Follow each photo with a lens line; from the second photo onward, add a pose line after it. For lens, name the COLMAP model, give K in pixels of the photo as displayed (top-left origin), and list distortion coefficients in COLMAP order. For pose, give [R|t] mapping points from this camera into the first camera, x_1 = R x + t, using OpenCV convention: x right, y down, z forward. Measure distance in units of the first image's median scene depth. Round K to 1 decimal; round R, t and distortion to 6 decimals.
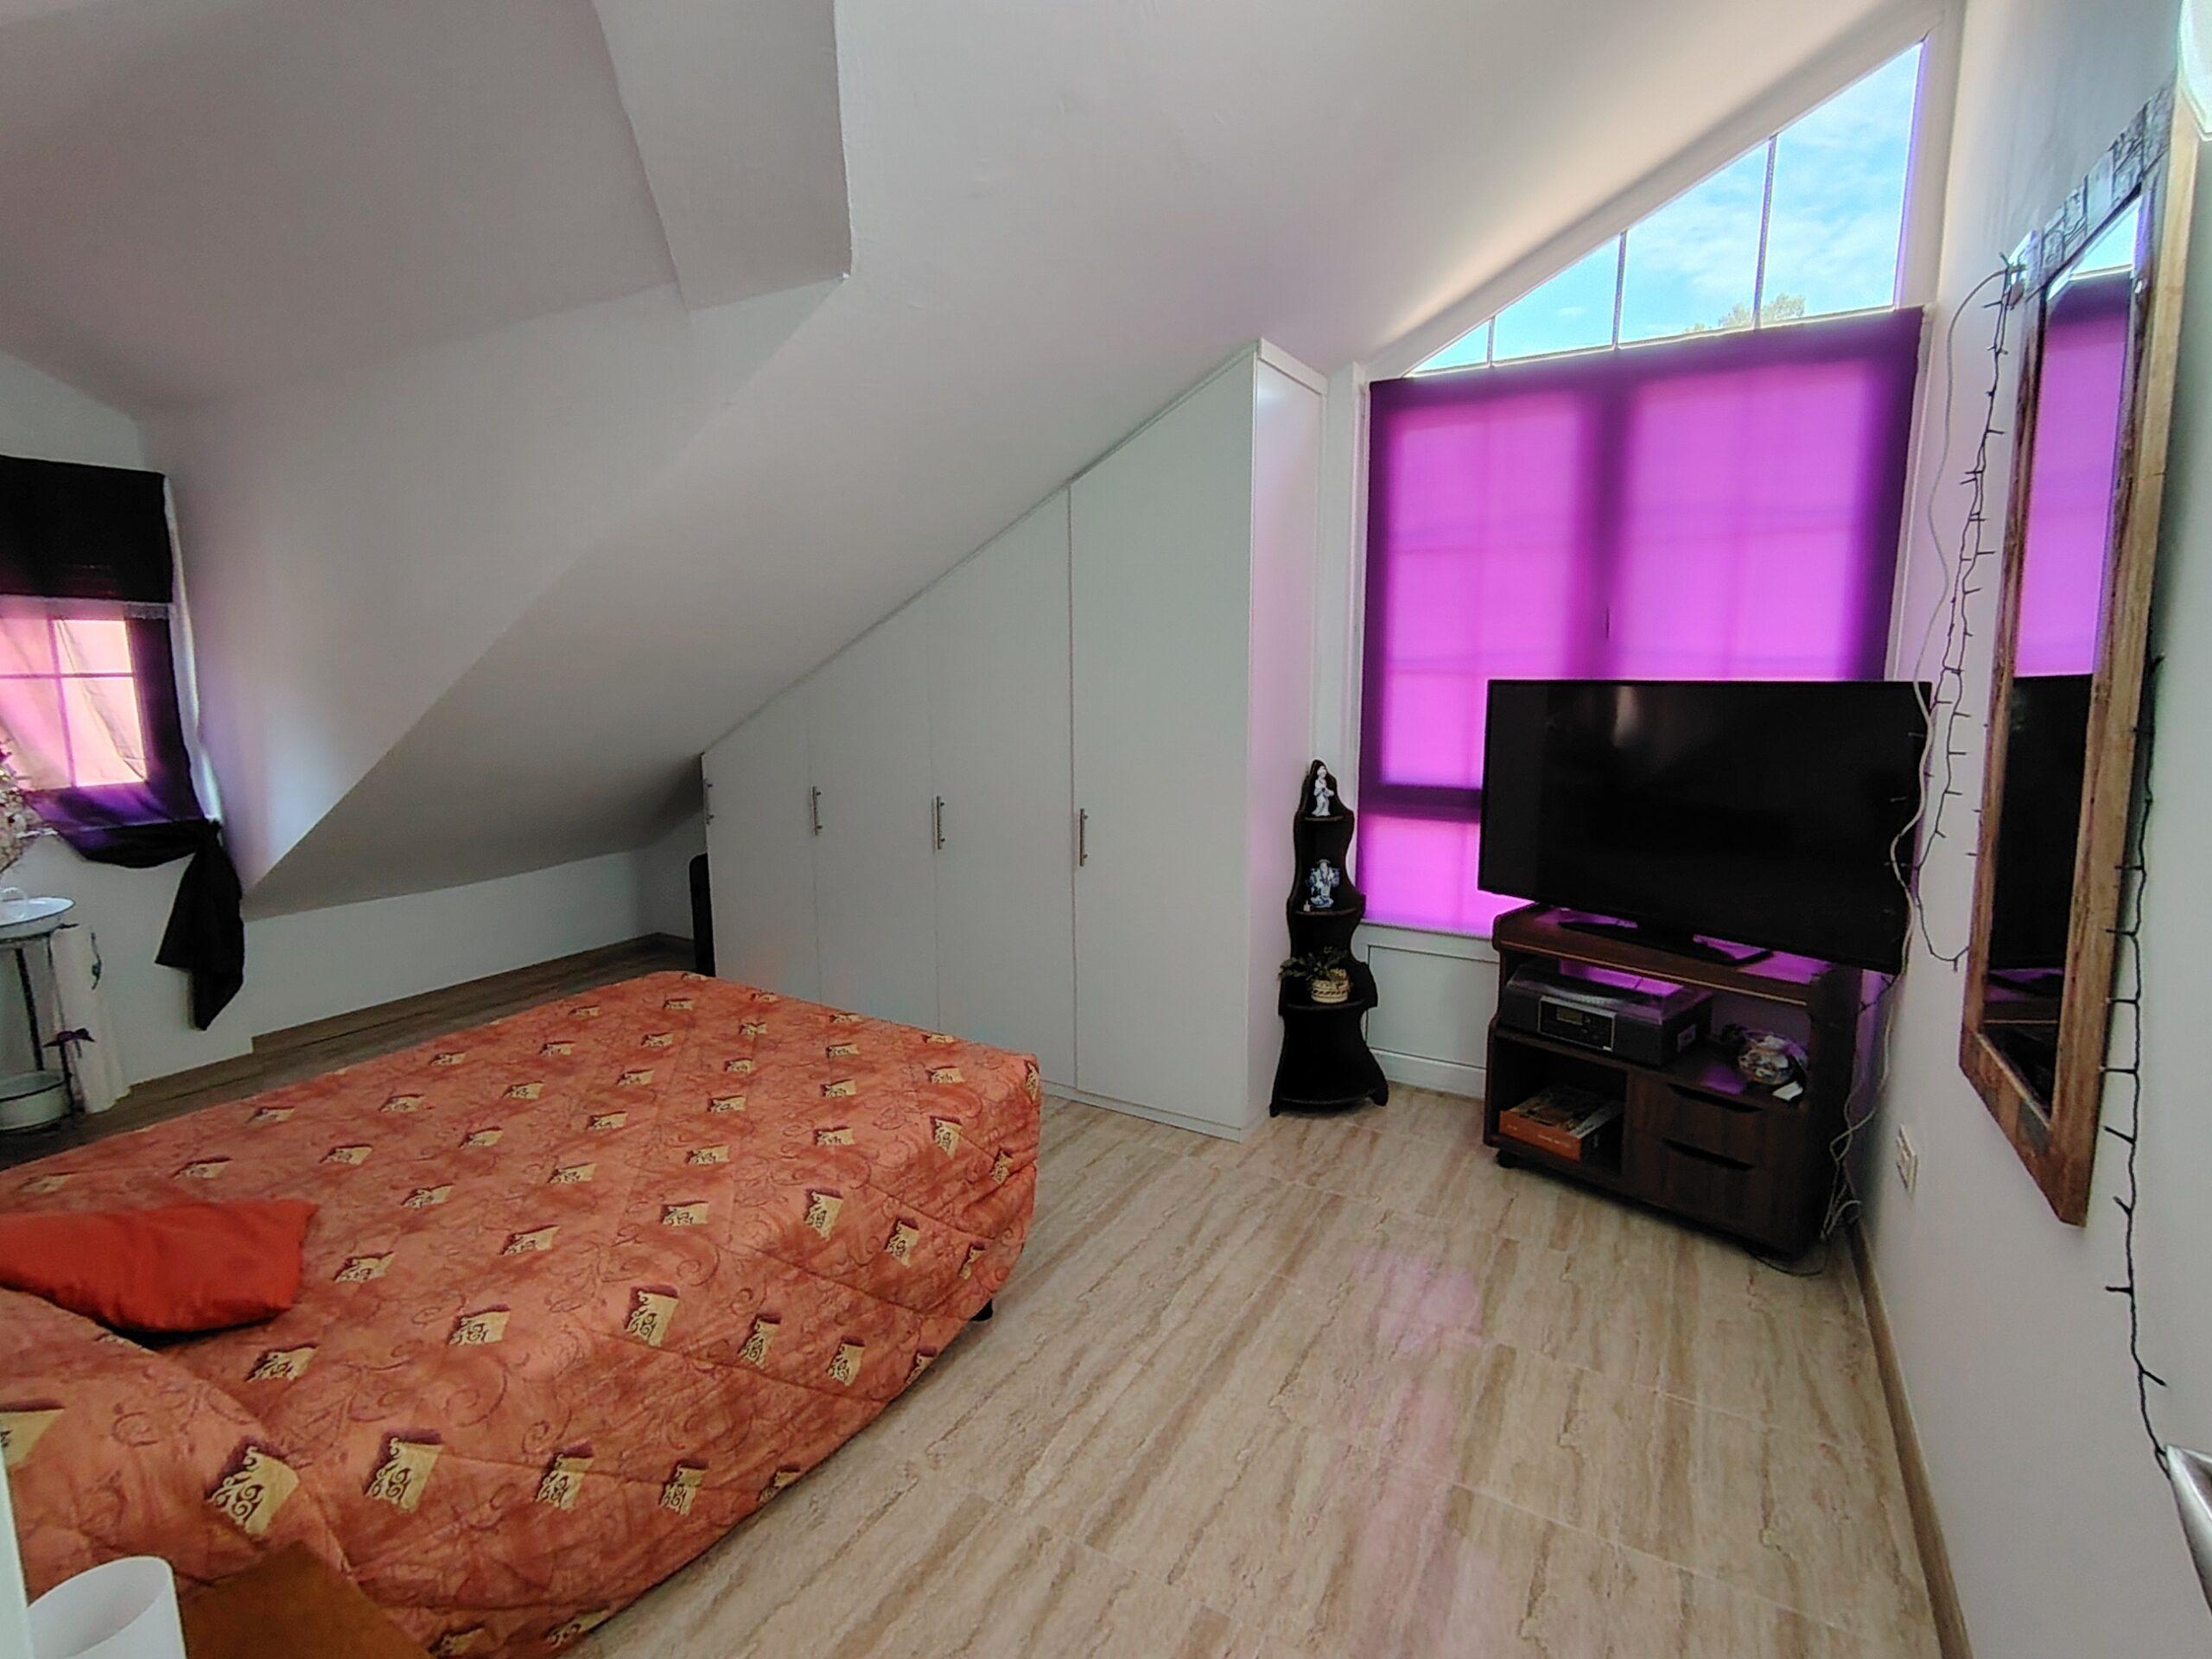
lens RADIAL K [[1066.5, 0, 1107.5], [0, 1066.5, 823.9], [0, 0, 1]] dist [0.004869, 0.000286]
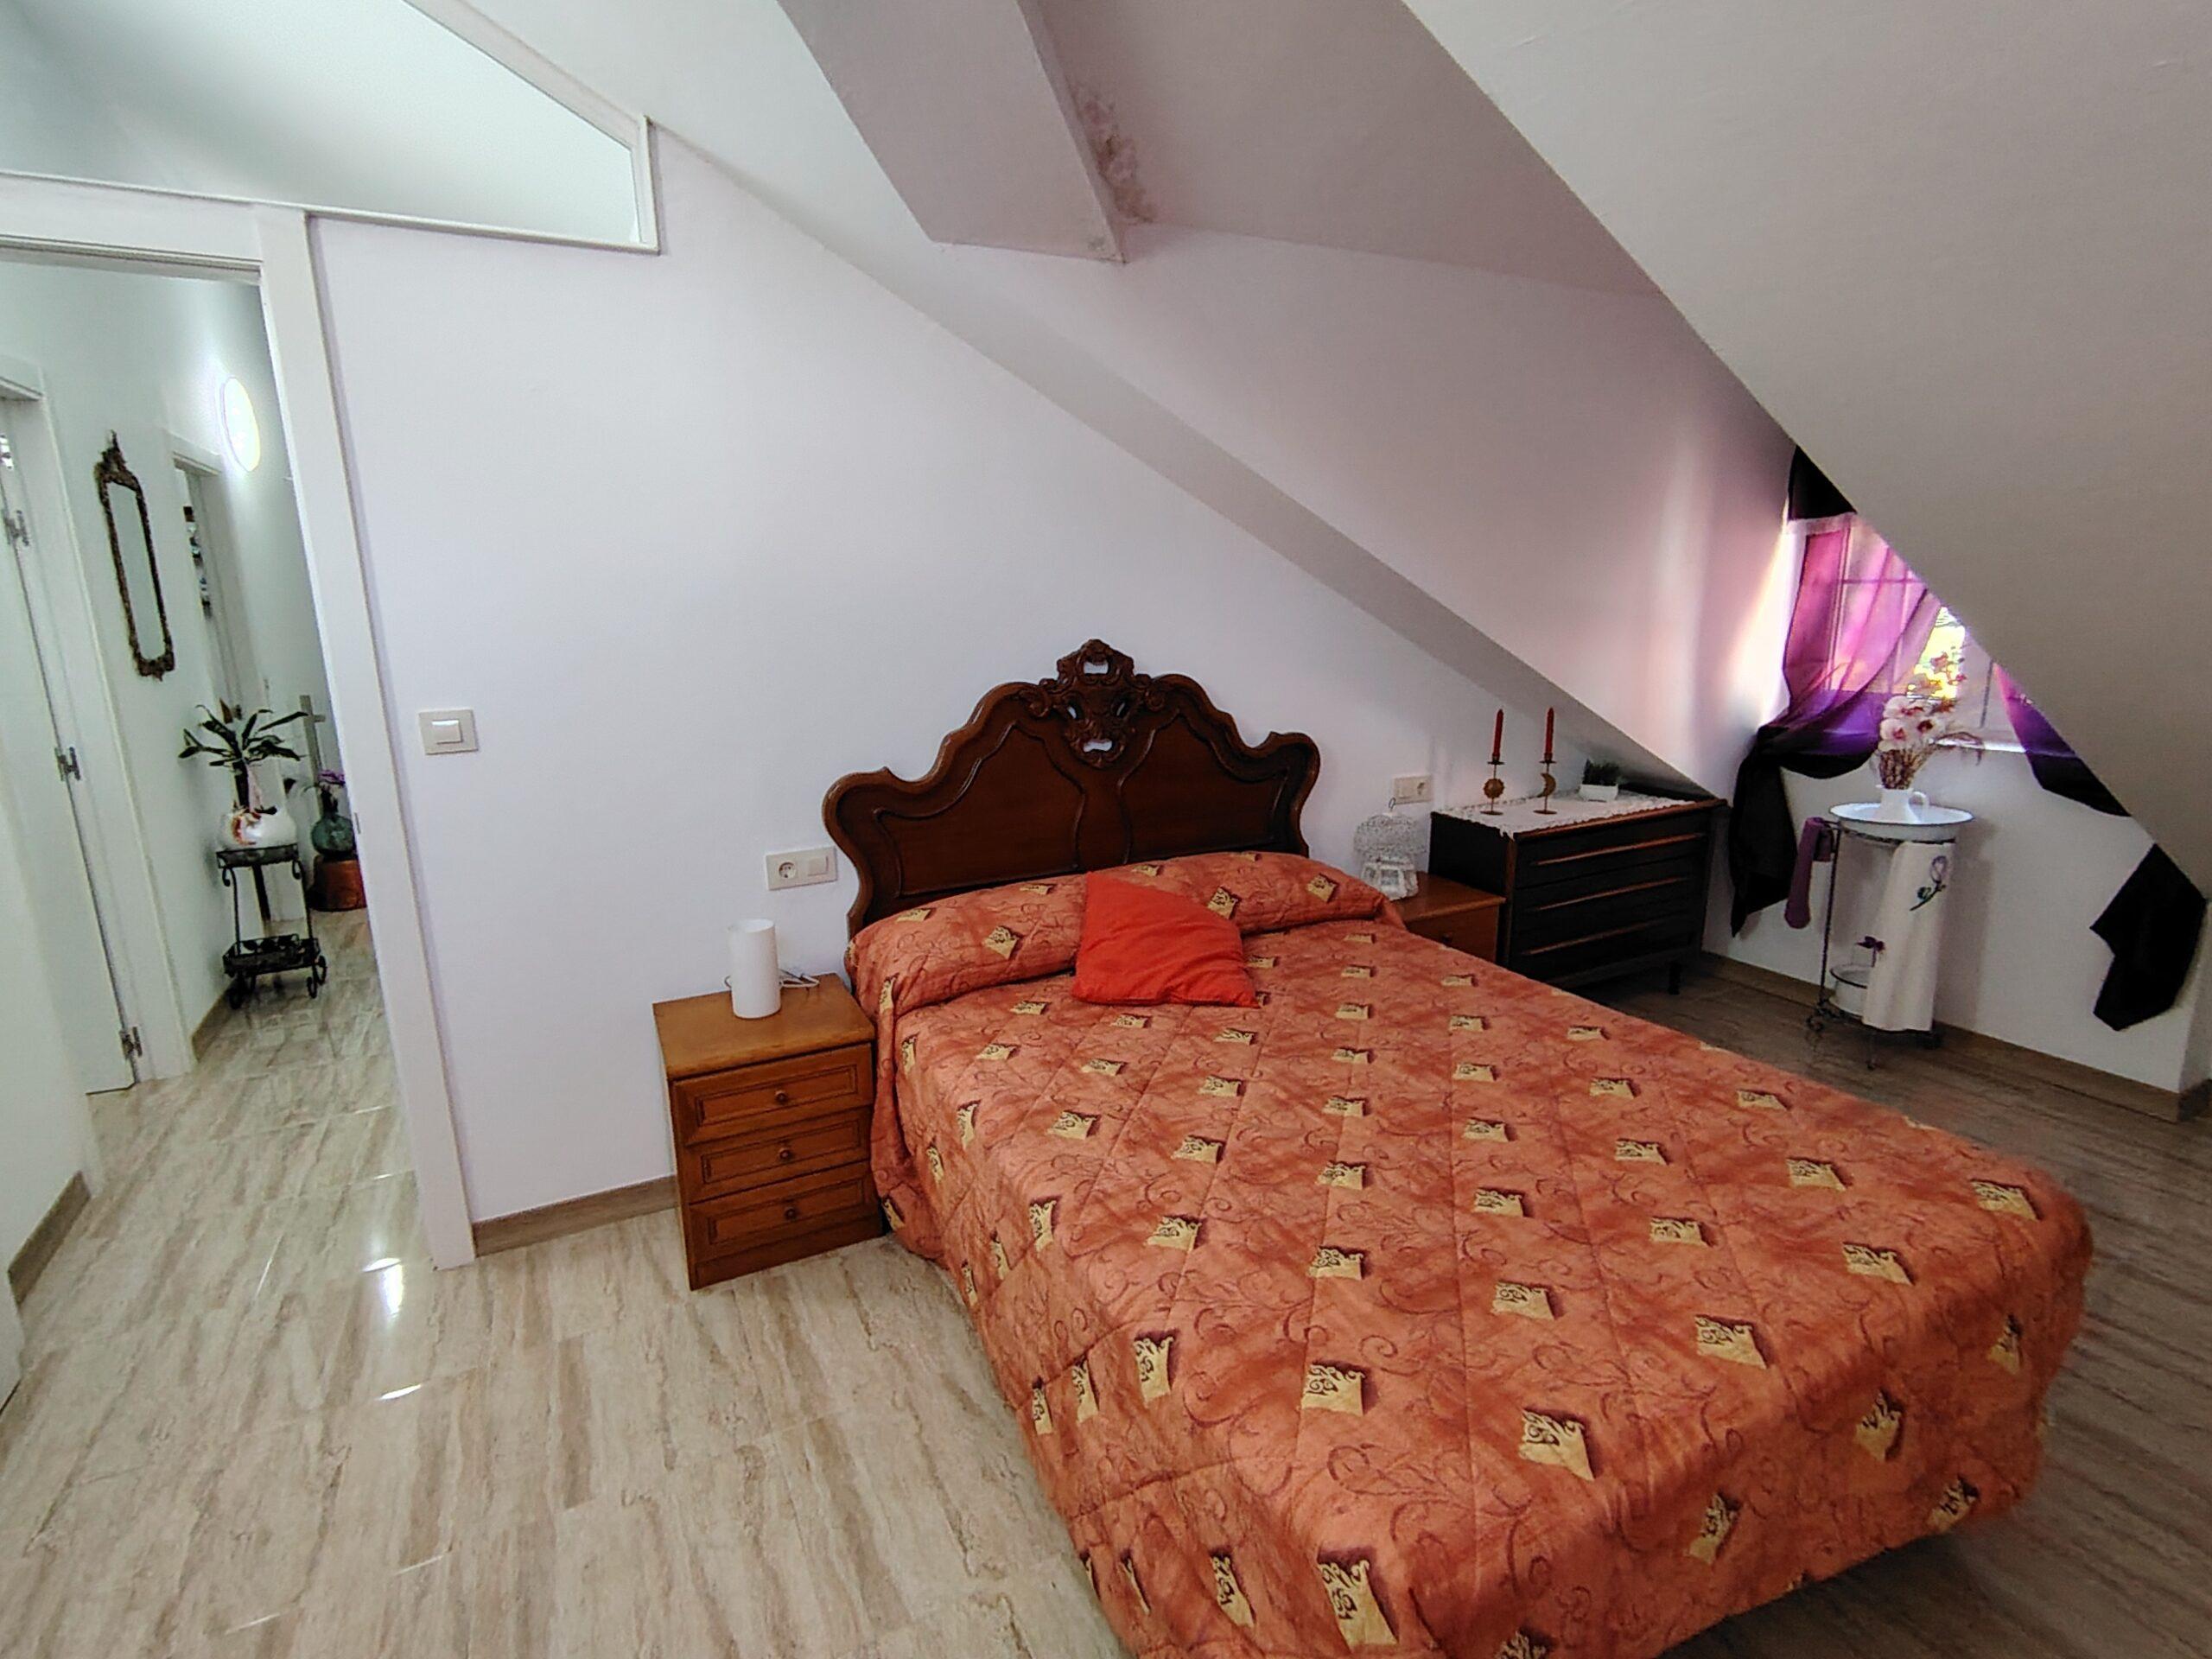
lens RADIAL K [[1066.5, 0, 1112.9], [0, 1066.5, 810.9], [0, 0, 1]] dist [0.004869, 0.000286]
pose [[-0.540171, 0.181370, -0.821778, 0.304300], [-0.110097, 0.952877, 0.282673, -0.175808], [0.834322, 0.243167, -0.494749, 1.229754]]
